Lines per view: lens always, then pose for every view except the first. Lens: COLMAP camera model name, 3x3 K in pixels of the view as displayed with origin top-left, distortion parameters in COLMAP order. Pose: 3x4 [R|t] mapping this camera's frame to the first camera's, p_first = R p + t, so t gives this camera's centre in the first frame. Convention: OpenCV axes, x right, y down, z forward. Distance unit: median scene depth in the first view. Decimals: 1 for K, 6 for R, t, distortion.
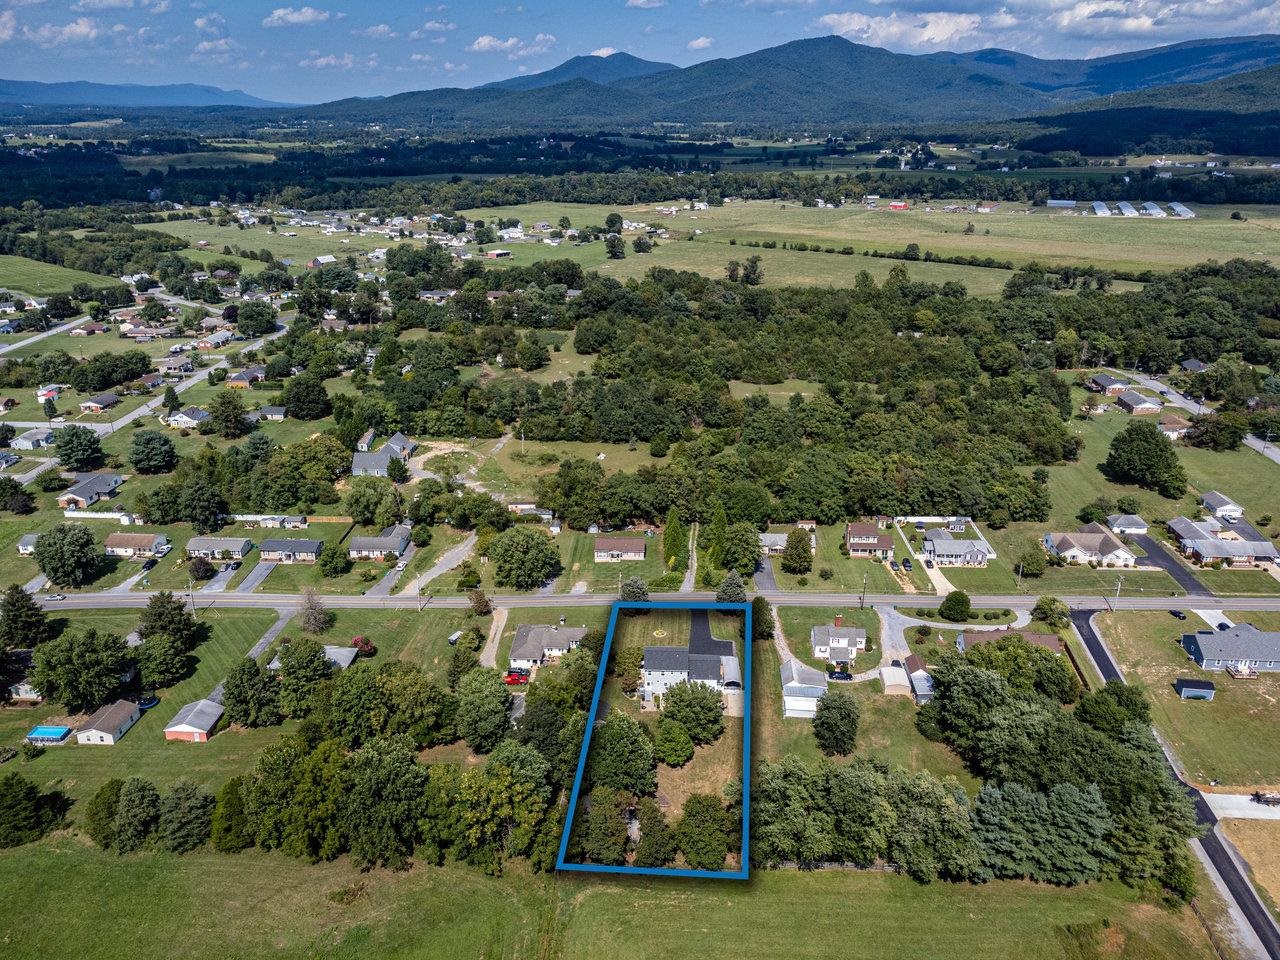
lens RADIAL K [[952.7, 0, 635.2], [0, 952.7, 462.3], [0, 0, 1]] dist [0.027276, 0.004281]
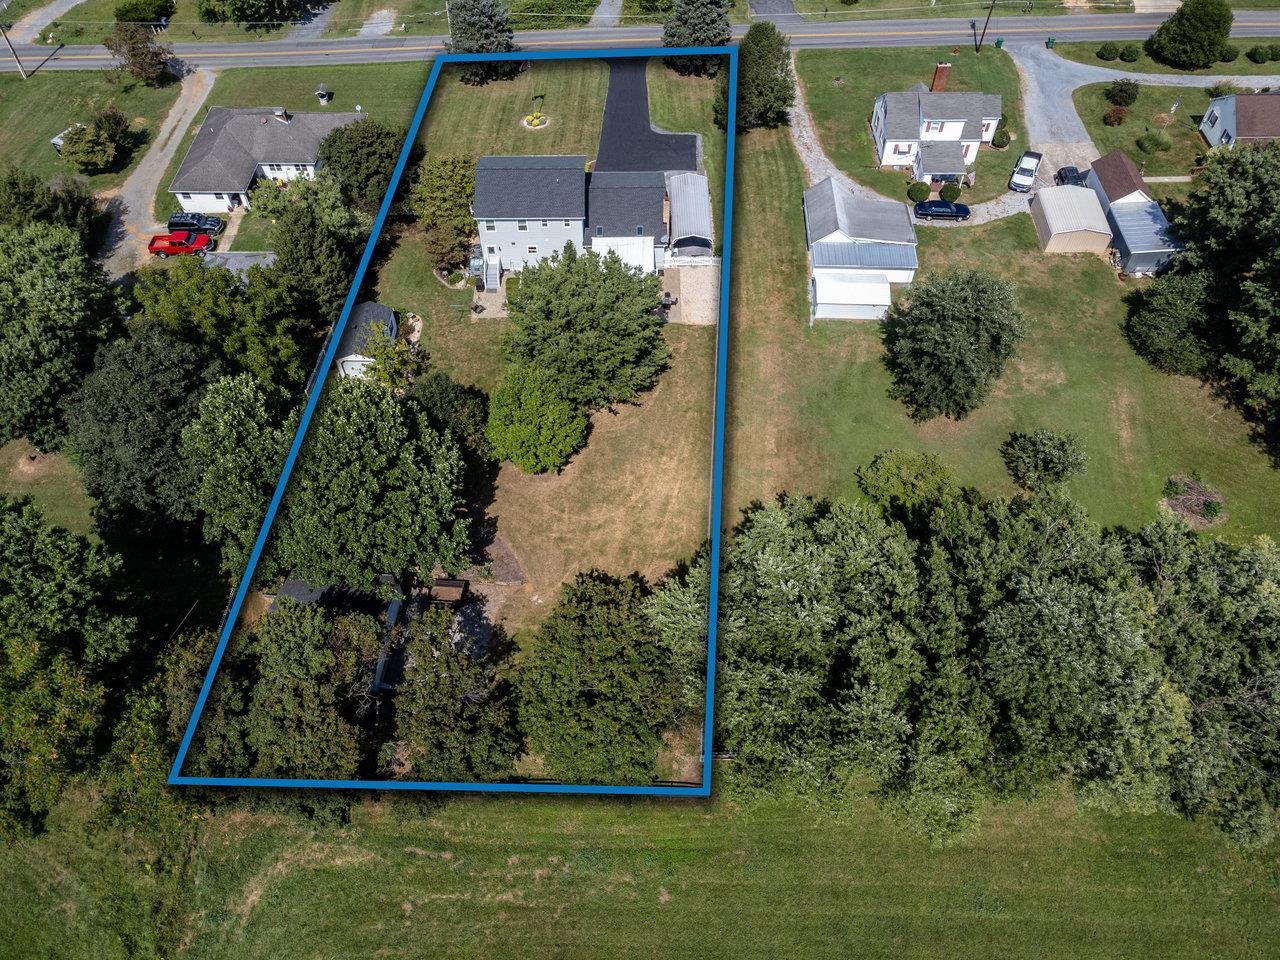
lens RADIAL K [[952.7, 0, 635.2], [0, 952.7, 462.3], [0, 0, 1]] dist [0.027276, 0.004281]
pose [[0.999247, -0.034900, 0.016961, 0.061316], [0.021575, 0.863030, 0.504692, 0.094894], [-0.032252, -0.503946, 0.863133, 0.543951]]
